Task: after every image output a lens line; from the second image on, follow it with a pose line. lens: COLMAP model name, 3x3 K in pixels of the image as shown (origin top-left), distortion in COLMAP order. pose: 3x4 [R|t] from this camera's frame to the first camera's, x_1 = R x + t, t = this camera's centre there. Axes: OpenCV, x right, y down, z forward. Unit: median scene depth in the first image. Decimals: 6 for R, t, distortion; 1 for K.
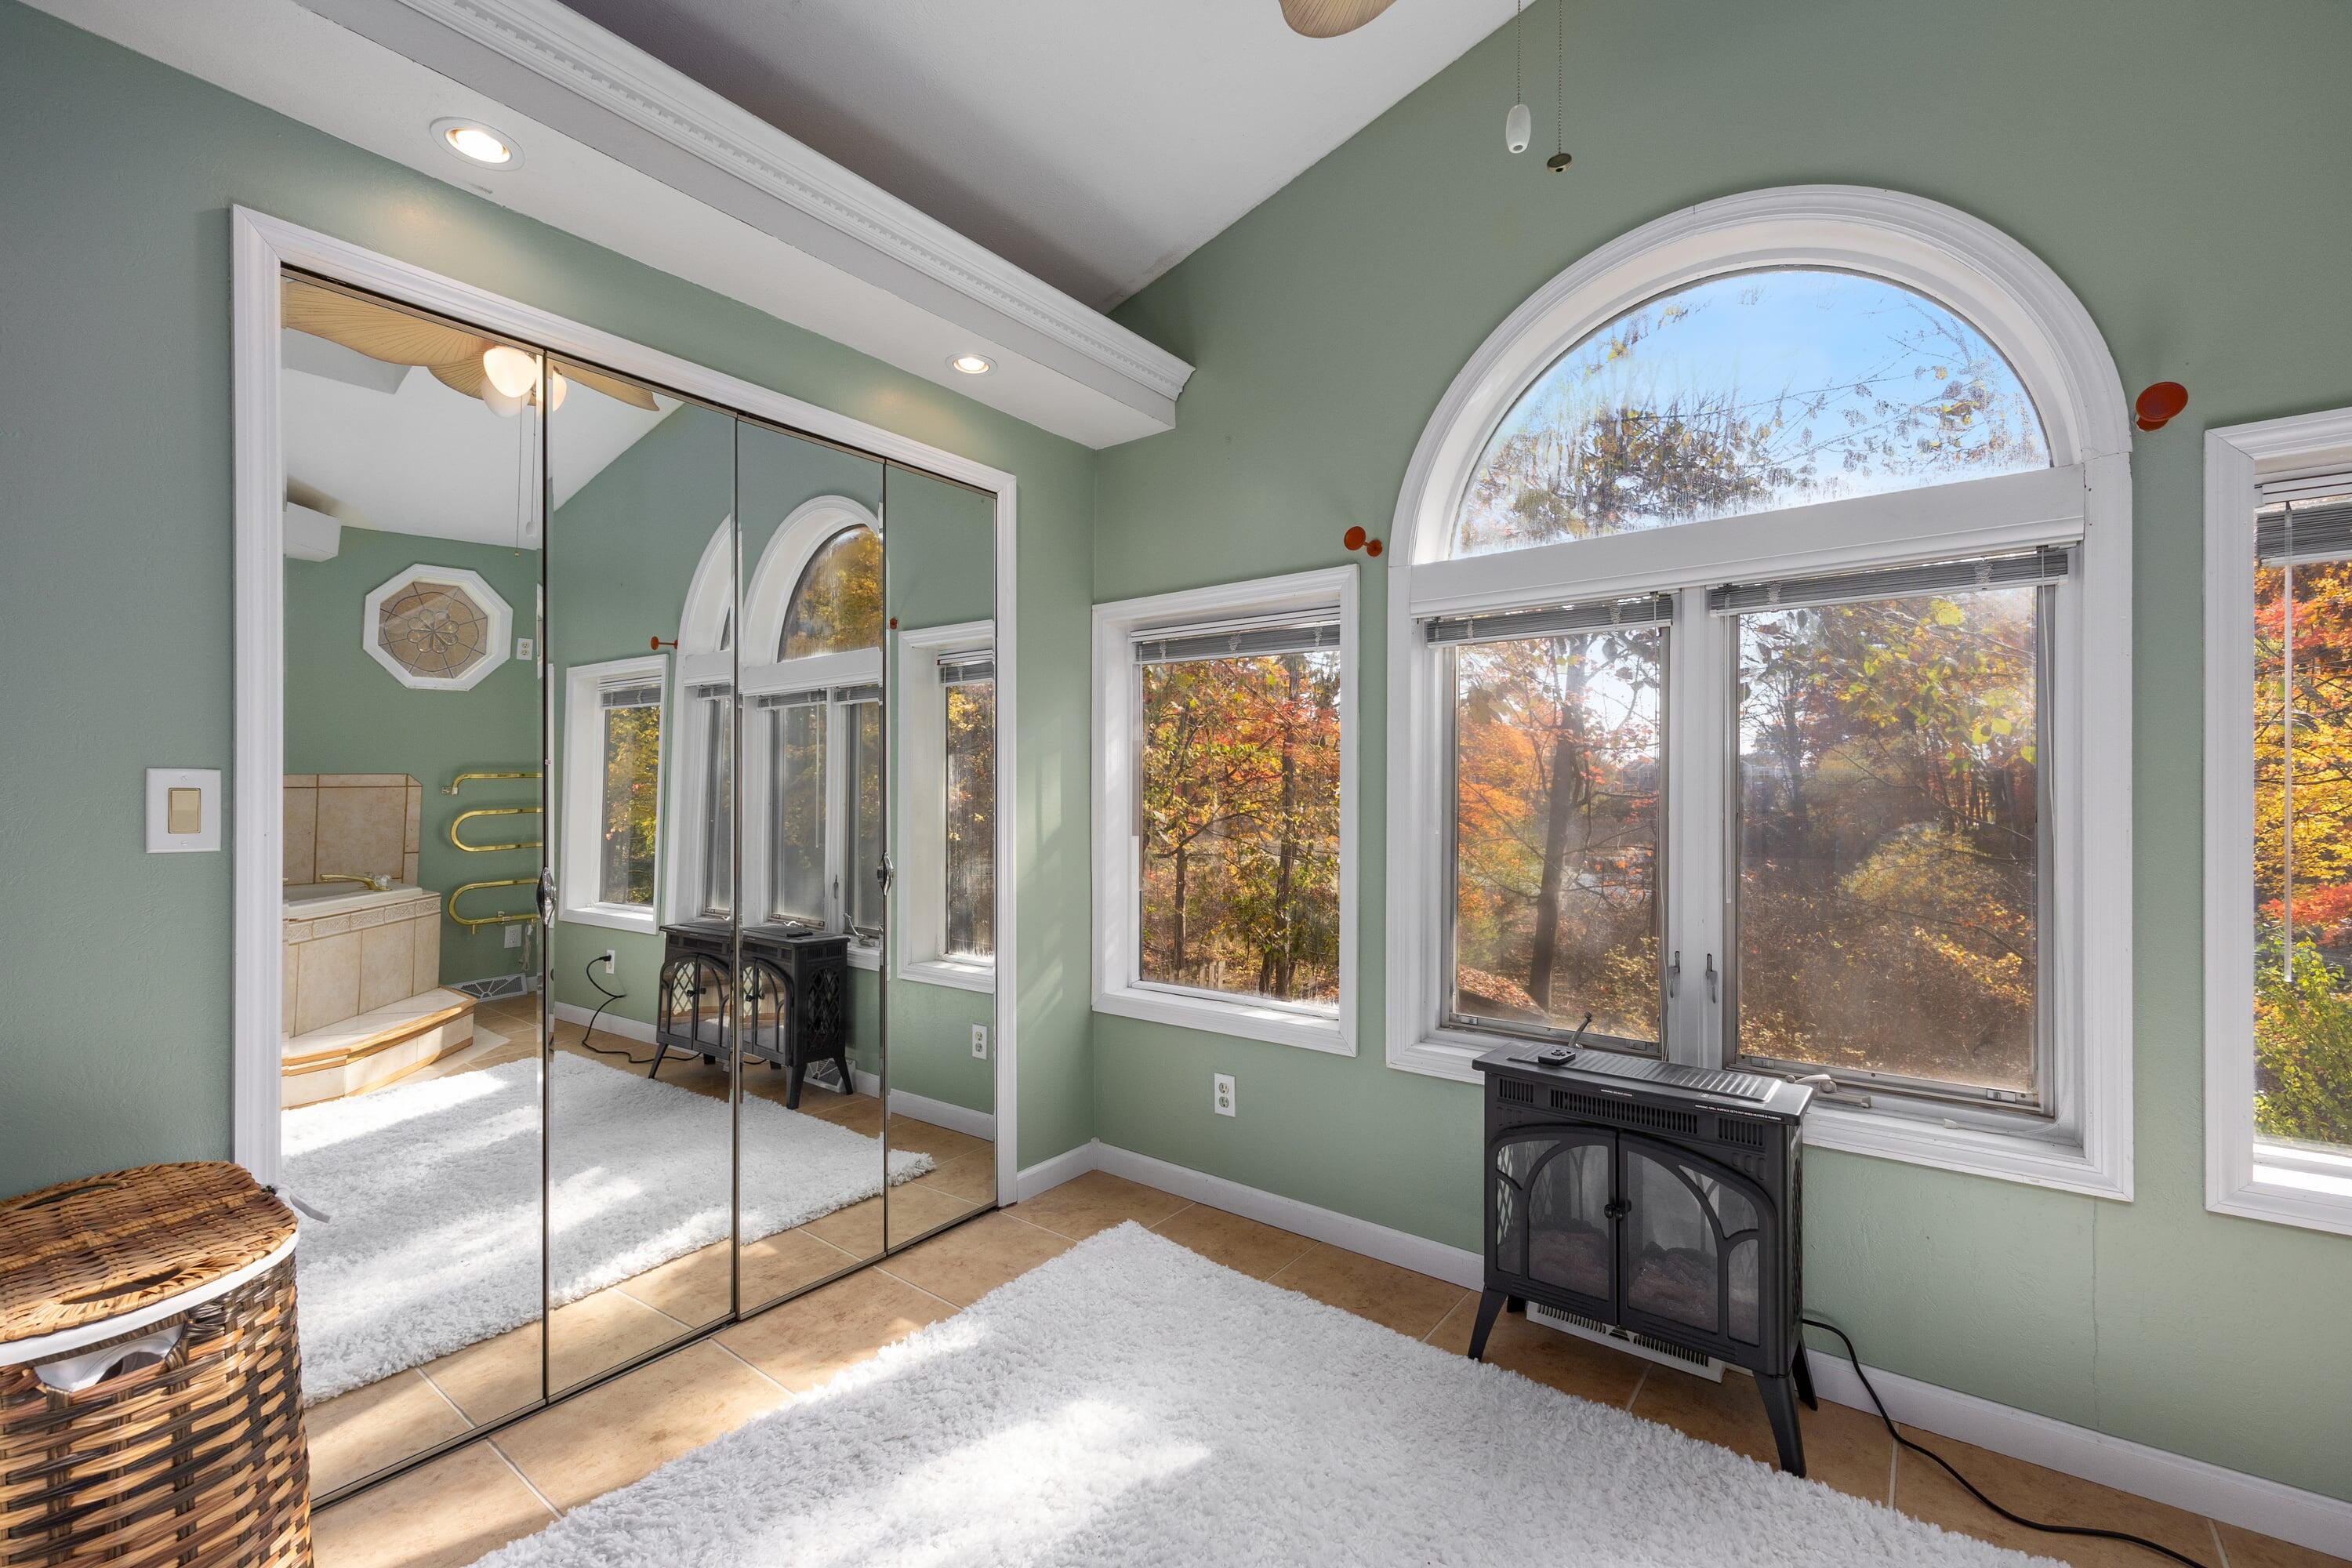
lens RADIAL K [[968.7, 0, 1187.6], [0, 968.7, 808.1], [0, 0, 1]] dist [0.009053, -0.000074]
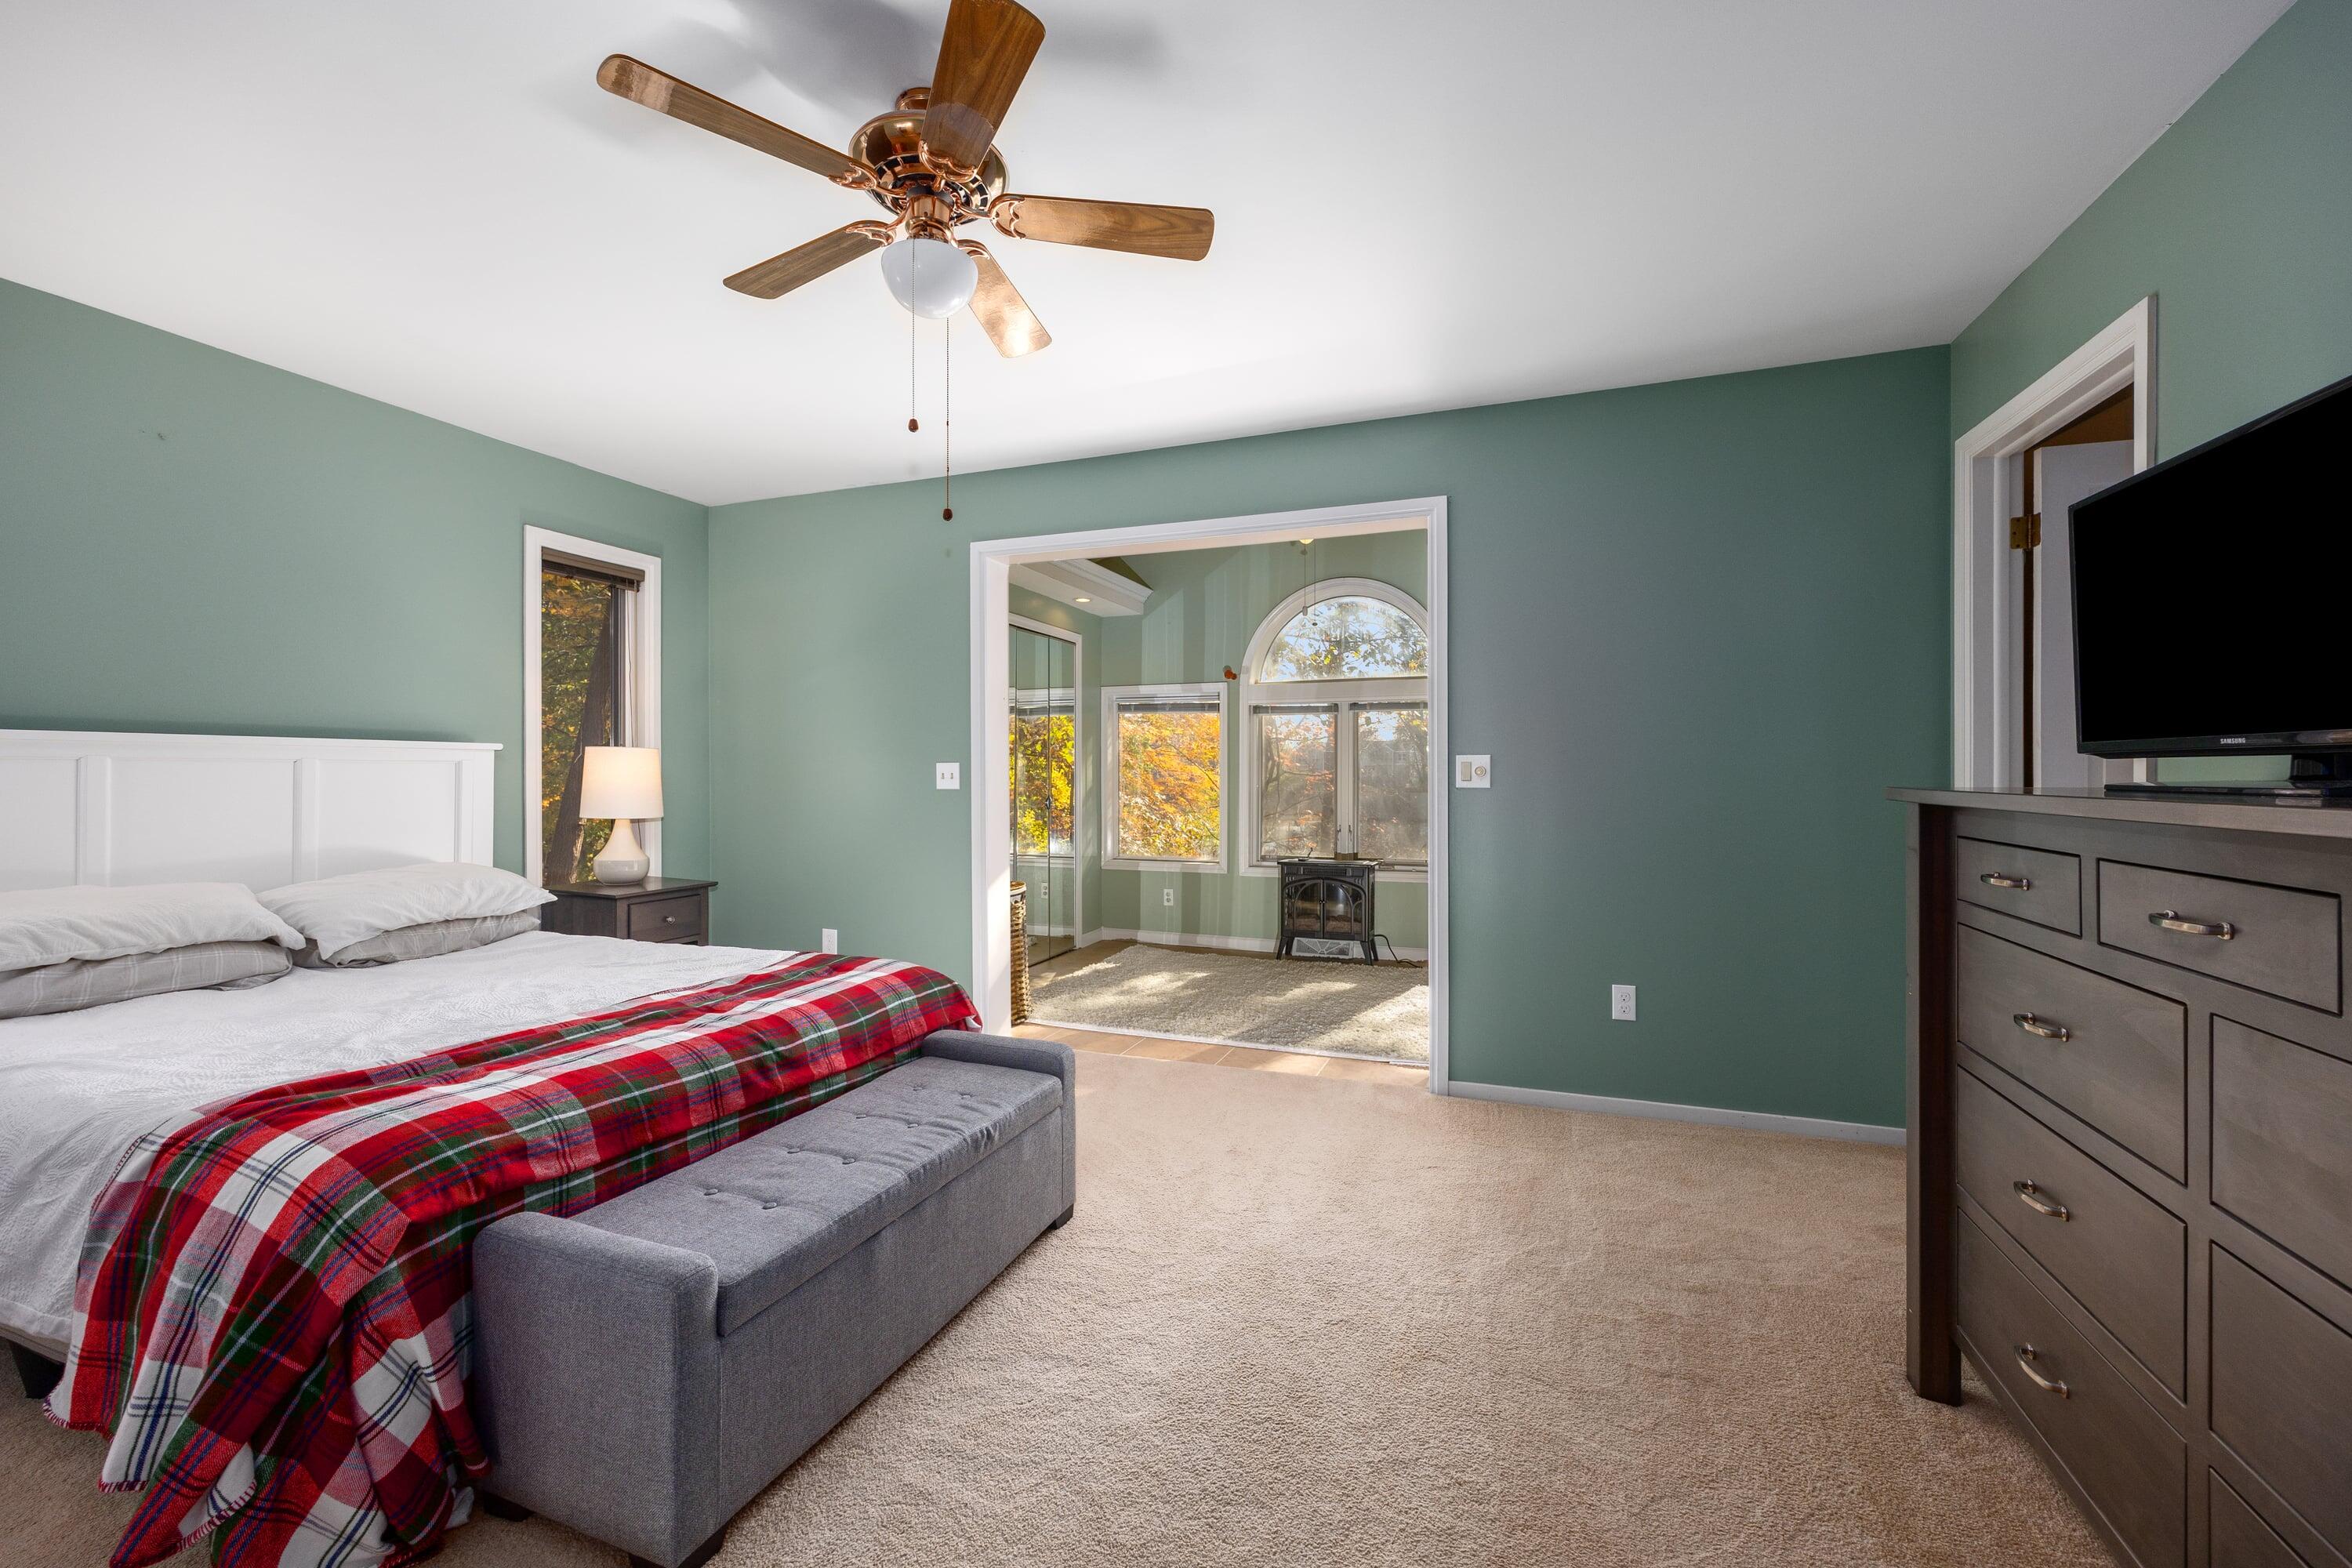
lens RADIAL K [[968.7, 0, 1157.5], [0, 968.7, 775.3], [0, 0, 1]] dist [0.009053, -0.000074]
pose [[0.961390, -0.003609, 0.275166, -0.933711], [0.005048, 0.999977, -0.004520, 0.010707], [-0.275144, 0.005734, 0.961386, -1.864123]]
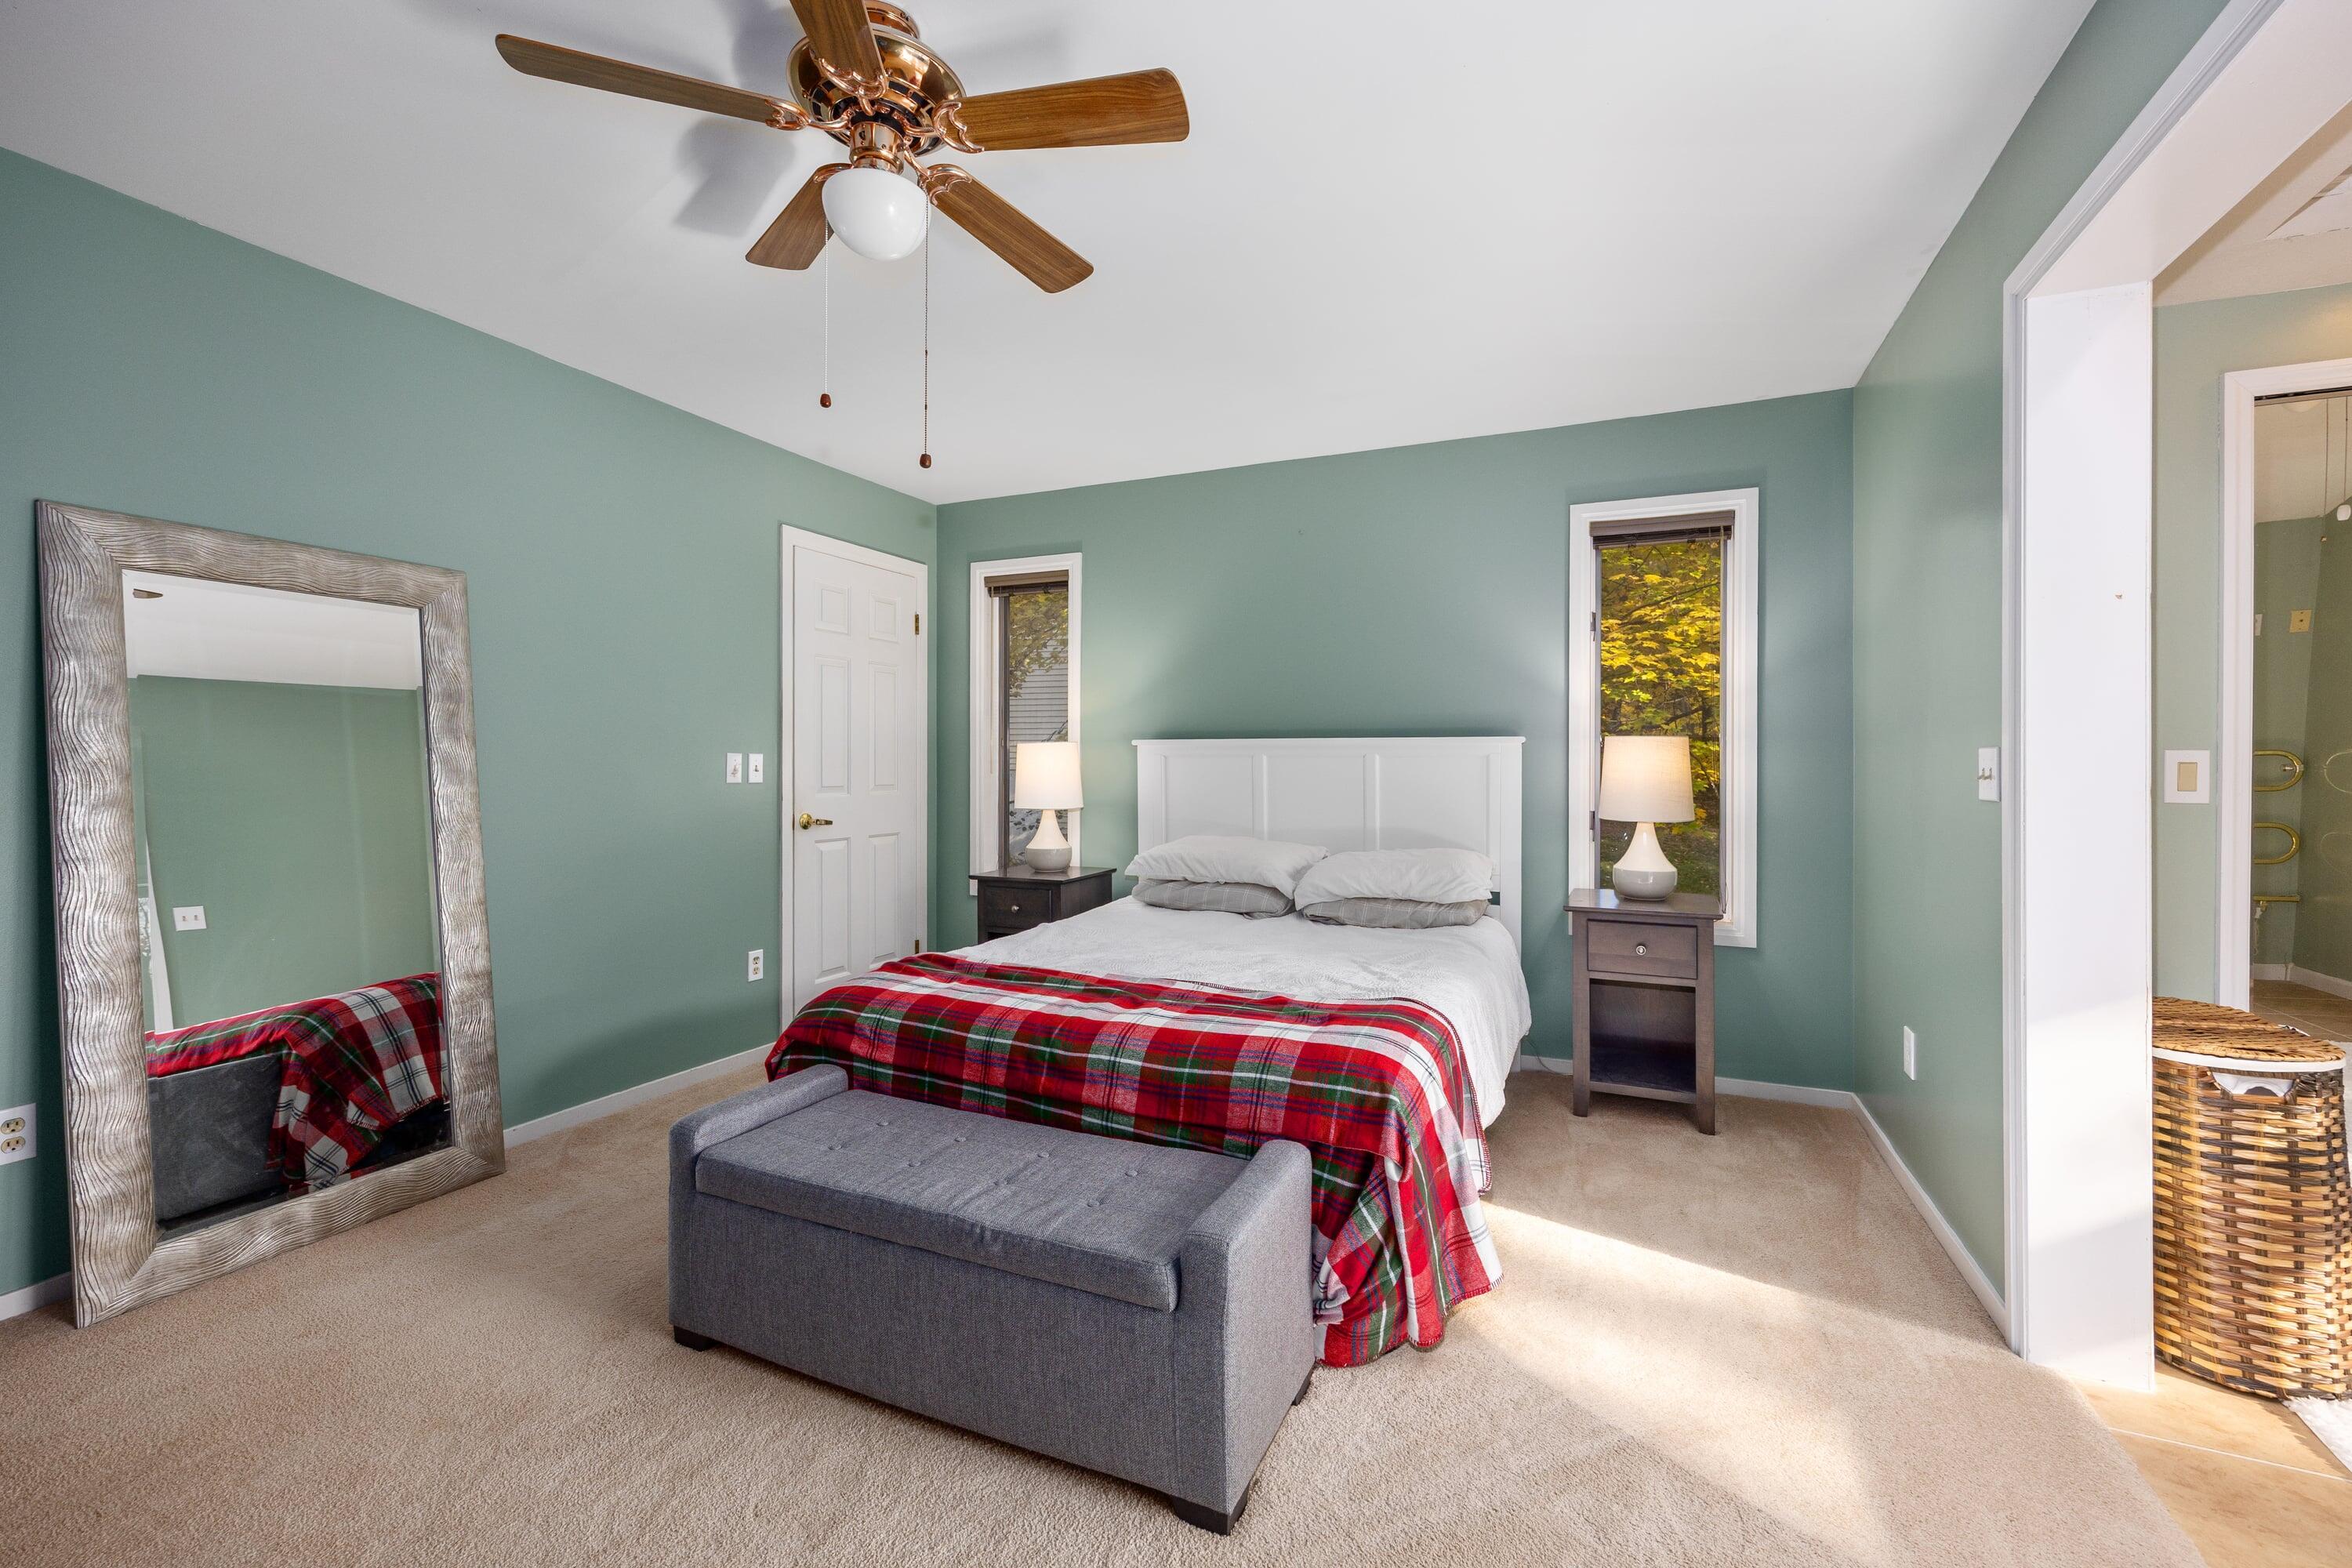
lens RADIAL K [[968.7, 0, 1168.1], [0, 968.7, 769.7], [0, 0, 1]] dist [0.009053, -0.000074]
pose [[0.216472, 0.002787, -0.976285, 0.117051], [-0.004546, 0.999988, 0.001847, -0.003247], [0.976278, 0.004038, 0.216482, -0.707740]]
